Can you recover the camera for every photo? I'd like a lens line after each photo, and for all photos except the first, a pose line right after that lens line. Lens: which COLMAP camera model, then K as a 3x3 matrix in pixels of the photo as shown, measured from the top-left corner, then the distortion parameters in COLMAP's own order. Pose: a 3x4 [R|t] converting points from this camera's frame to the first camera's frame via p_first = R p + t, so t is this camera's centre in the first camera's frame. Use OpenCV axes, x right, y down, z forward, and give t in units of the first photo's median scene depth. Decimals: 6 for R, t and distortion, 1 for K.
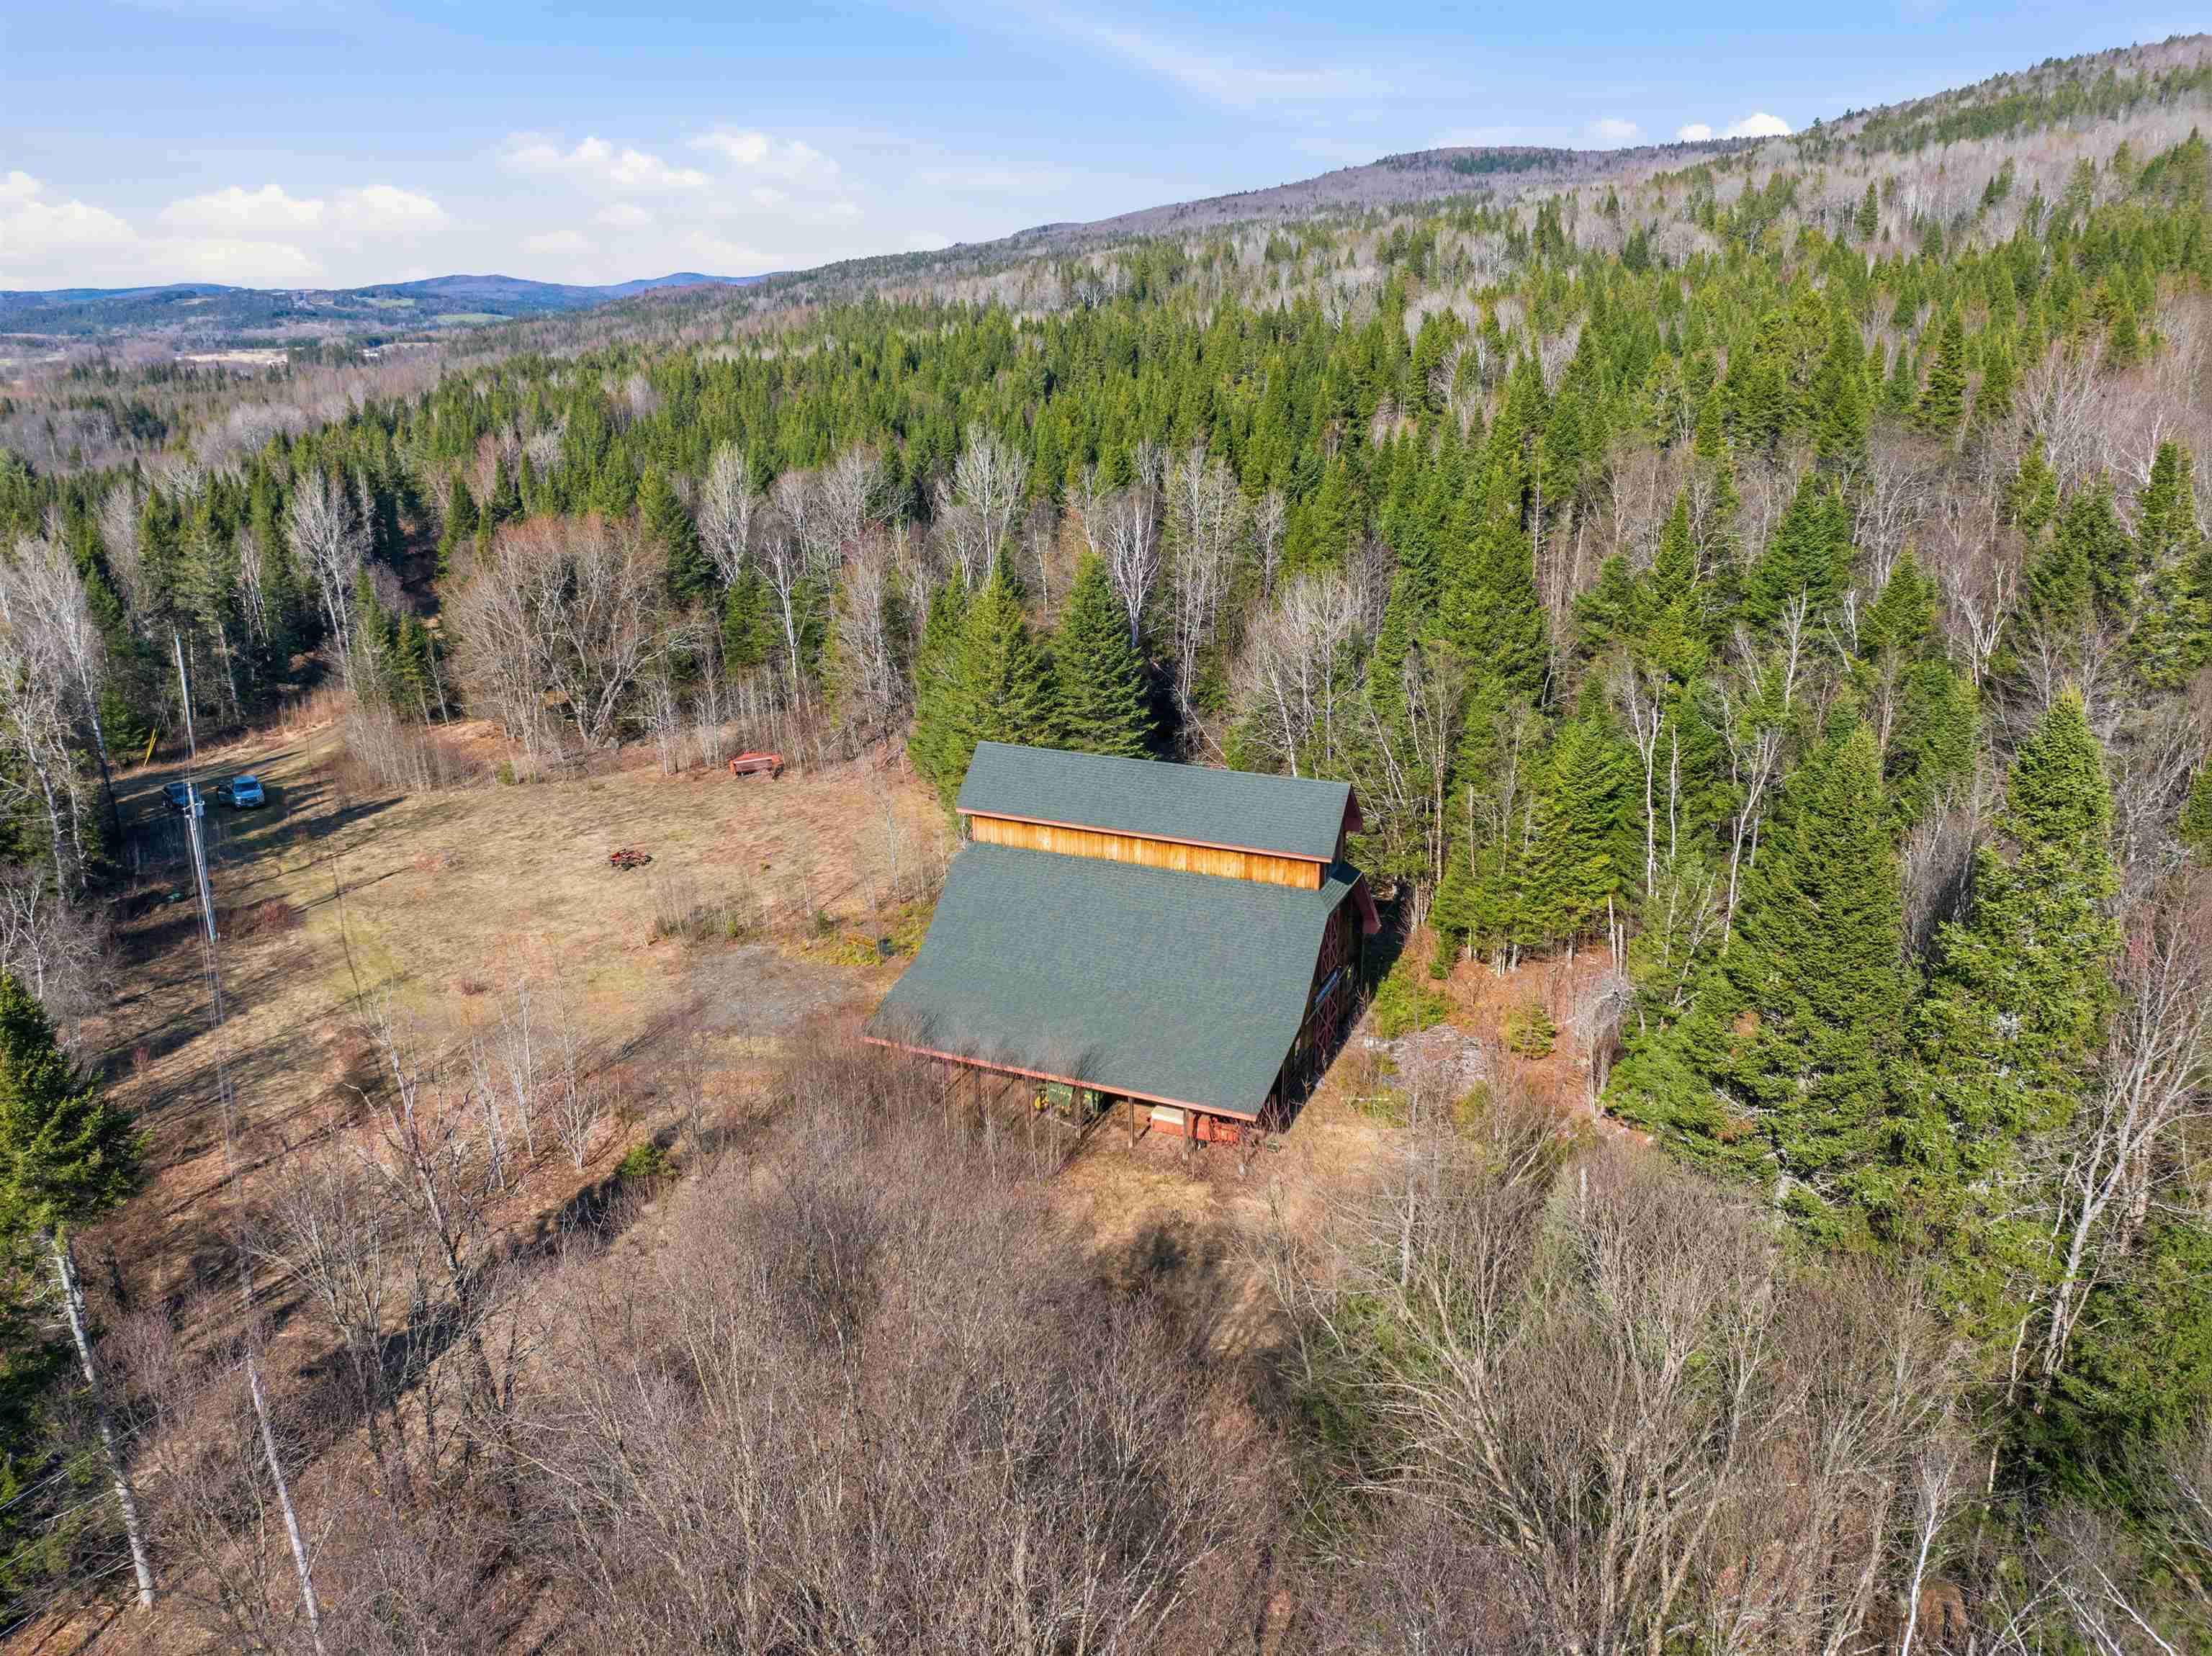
lens RADIAL K [[1571.4, 0, 1106.0], [0, 1571.4, 828.0], [0, 0, 1]] dist [-0.027166, 0.004343]
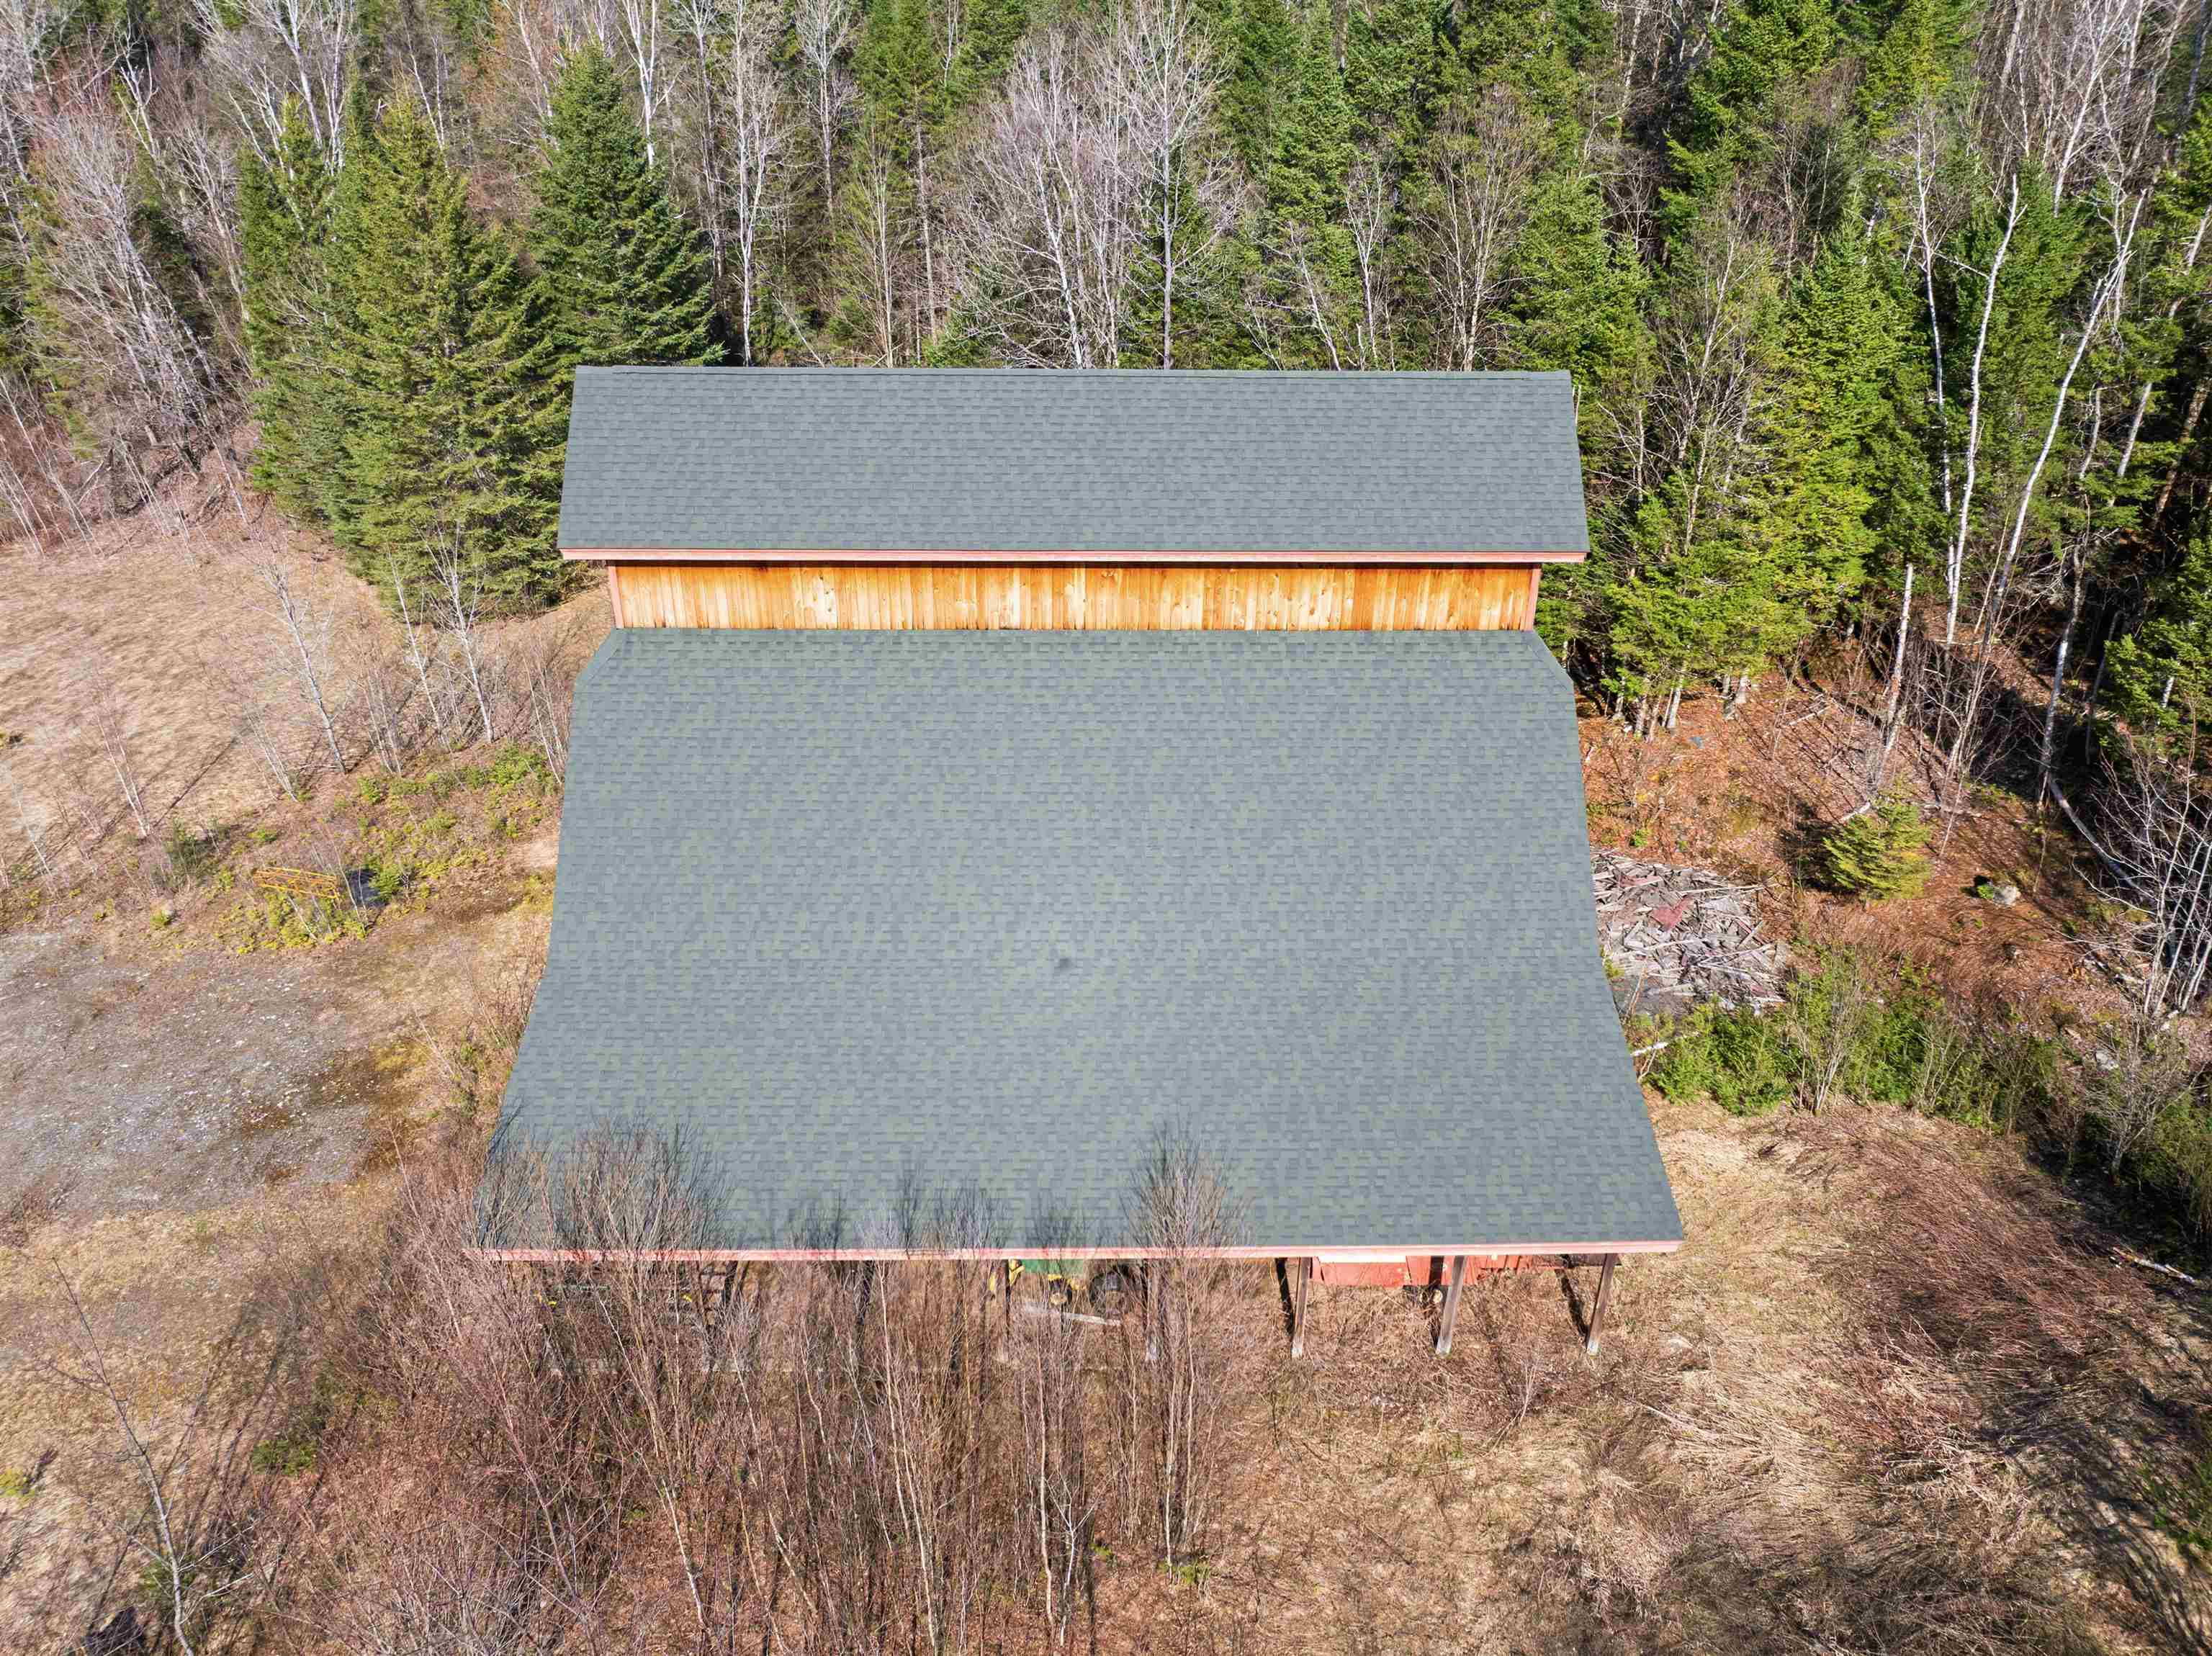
lens RADIAL K [[1571.4, 0, 1106.0], [0, 1571.4, 828.0], [0, 0, 1]] dist [-0.027166, 0.004343]
pose [[0.908915, -0.192313, 0.369986, -0.092737], [0.121709, 0.971012, 0.205724, -0.006915], [-0.398825, -0.141955, 0.905973, 0.429477]]
